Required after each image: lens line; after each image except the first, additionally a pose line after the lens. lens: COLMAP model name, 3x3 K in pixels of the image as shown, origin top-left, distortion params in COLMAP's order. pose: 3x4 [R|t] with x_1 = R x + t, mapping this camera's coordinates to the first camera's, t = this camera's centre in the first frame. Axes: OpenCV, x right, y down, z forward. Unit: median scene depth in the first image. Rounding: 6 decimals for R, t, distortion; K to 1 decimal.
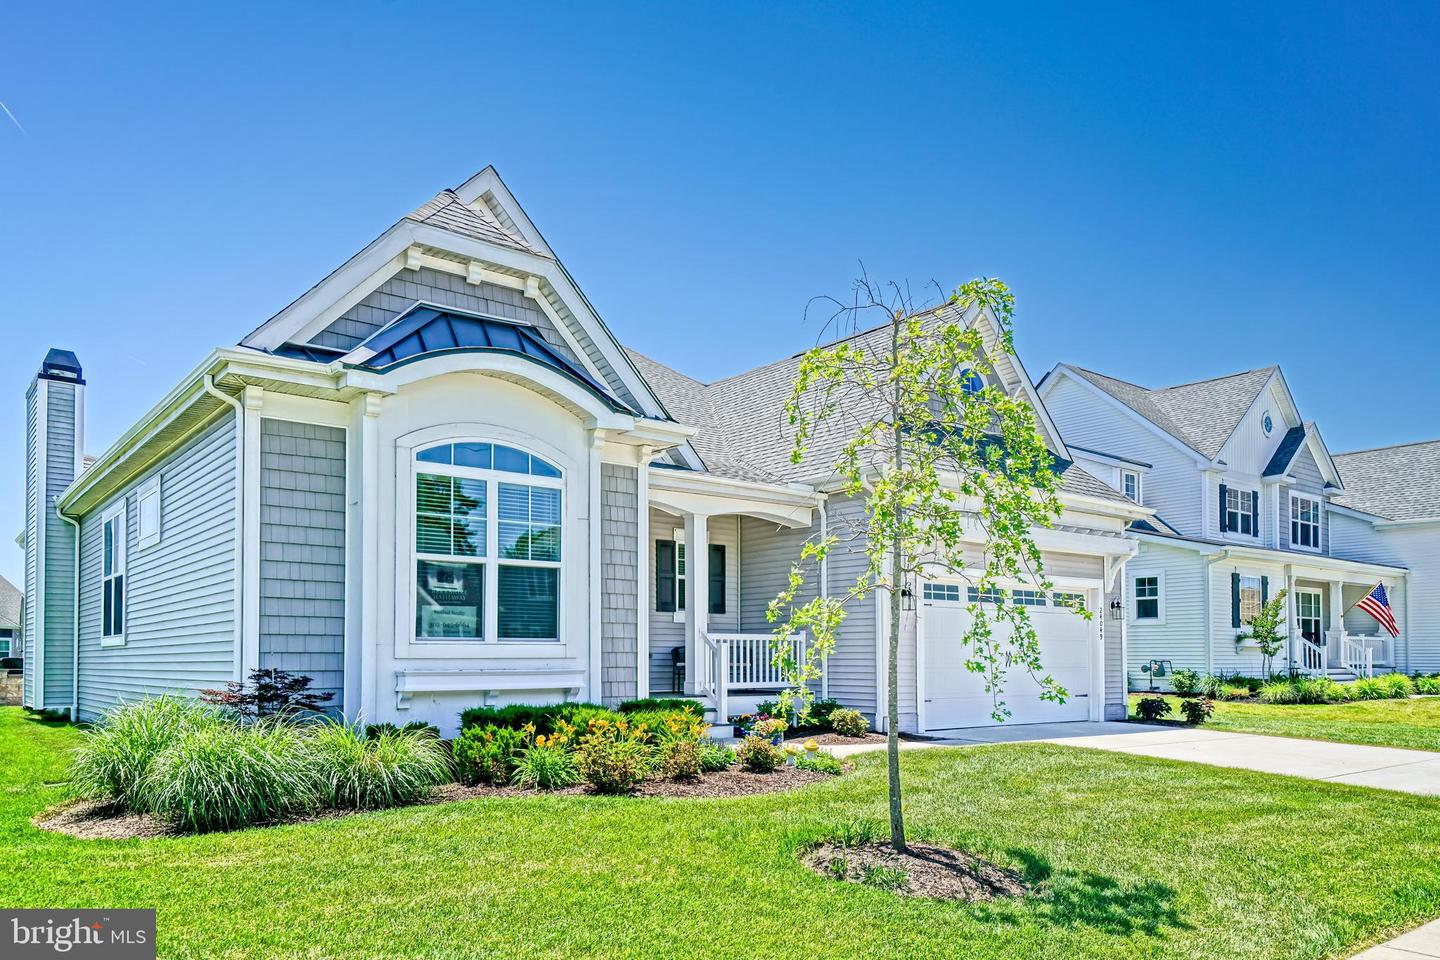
lens RADIAL K [[1068.2, 0, 720.0], [0, 1068.2, 480.0], [0, 0, 1]] dist [-0.002595, -0.000966]
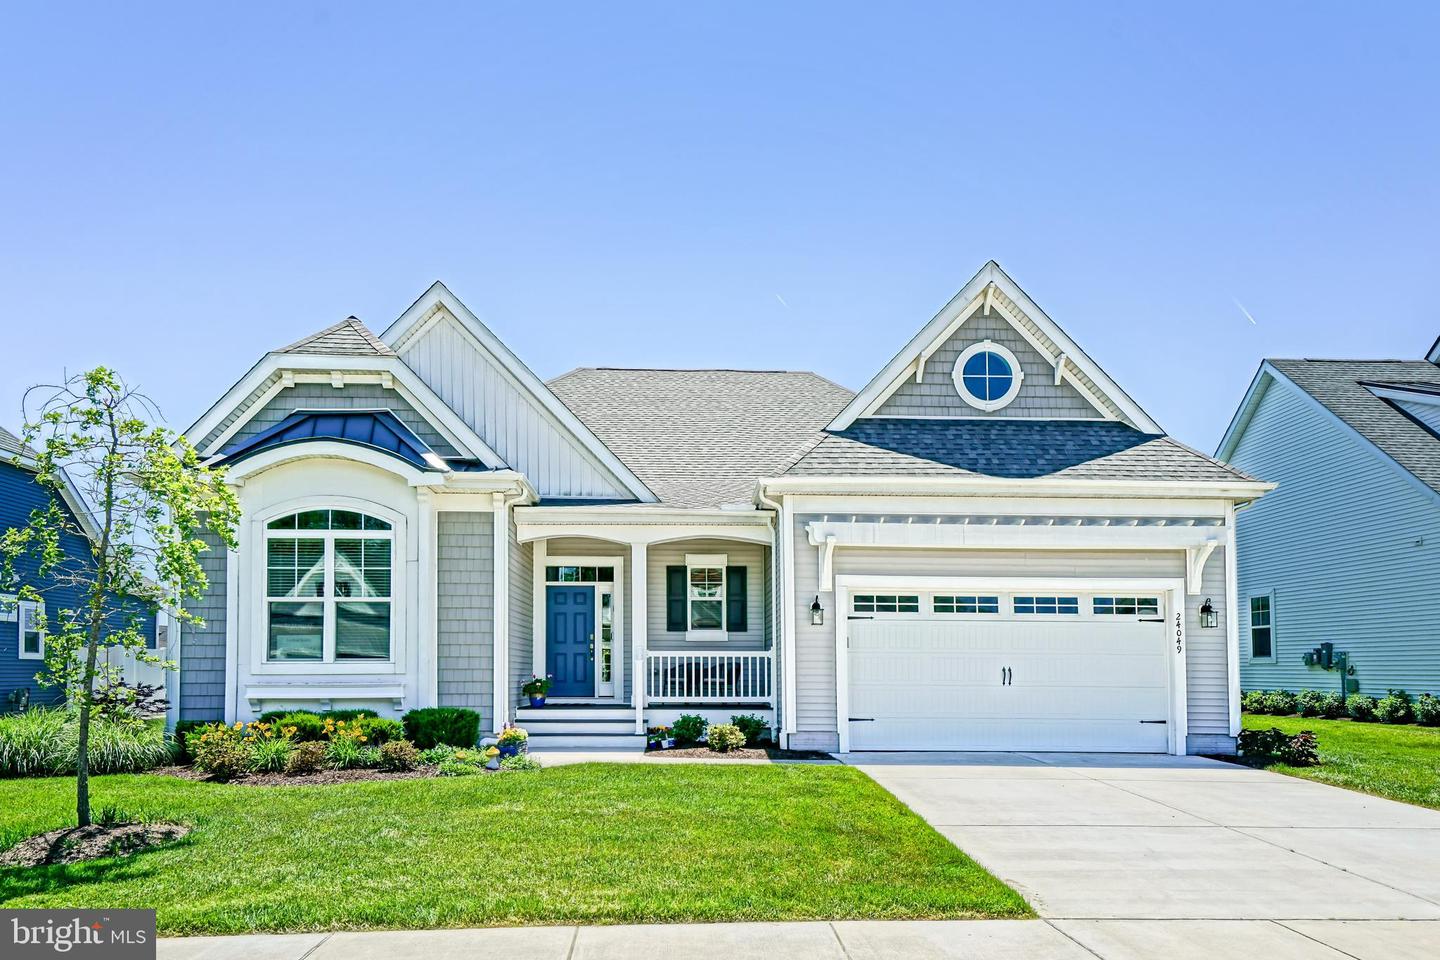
lens RADIAL K [[1001.4, 0, 687.3], [0, 1001.4, 482.8], [0, 0, 1]] dist [0.005652, 0.000024]
pose [[0.798769, -0.112084, -0.591105, 0.818480], [0.099022, 0.993587, -0.054591, 0.041377], [0.593433, -0.014927, 0.804745, 0.259239]]
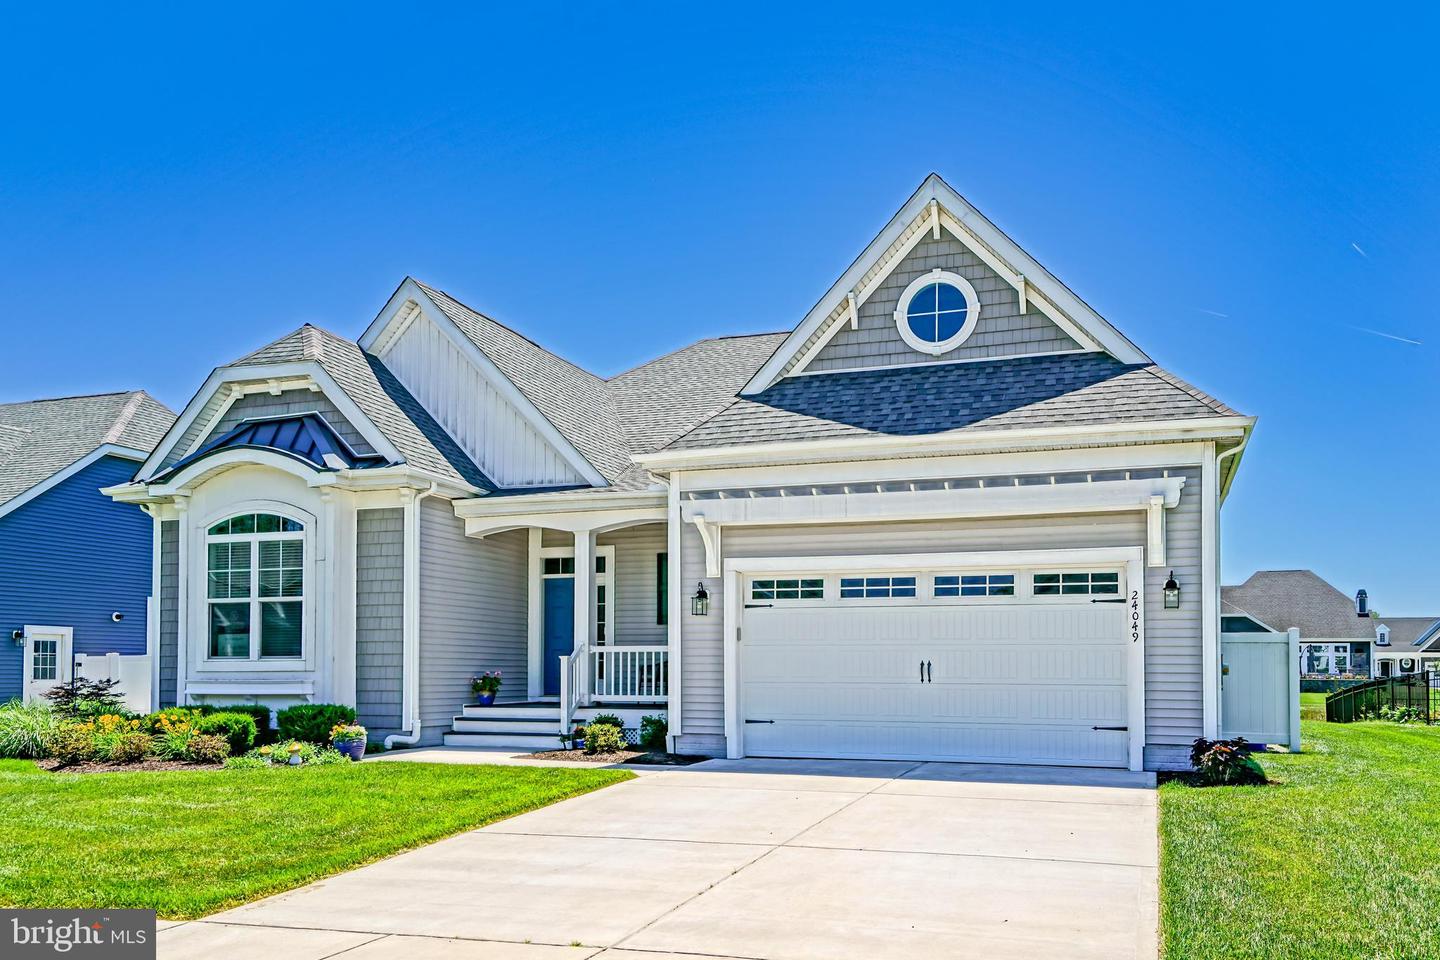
lens RADIAL K [[1130.2, 0, 723.9], [0, 1130.2, 458.2], [0, 0, 1]] dist [-0.010235, -0.003117]
pose [[0.542062, -0.156244, -0.825686, 1.241373], [0.141651, 0.985492, -0.093490, 0.109405], [0.828314, -0.066282, 0.556330, 0.662095]]
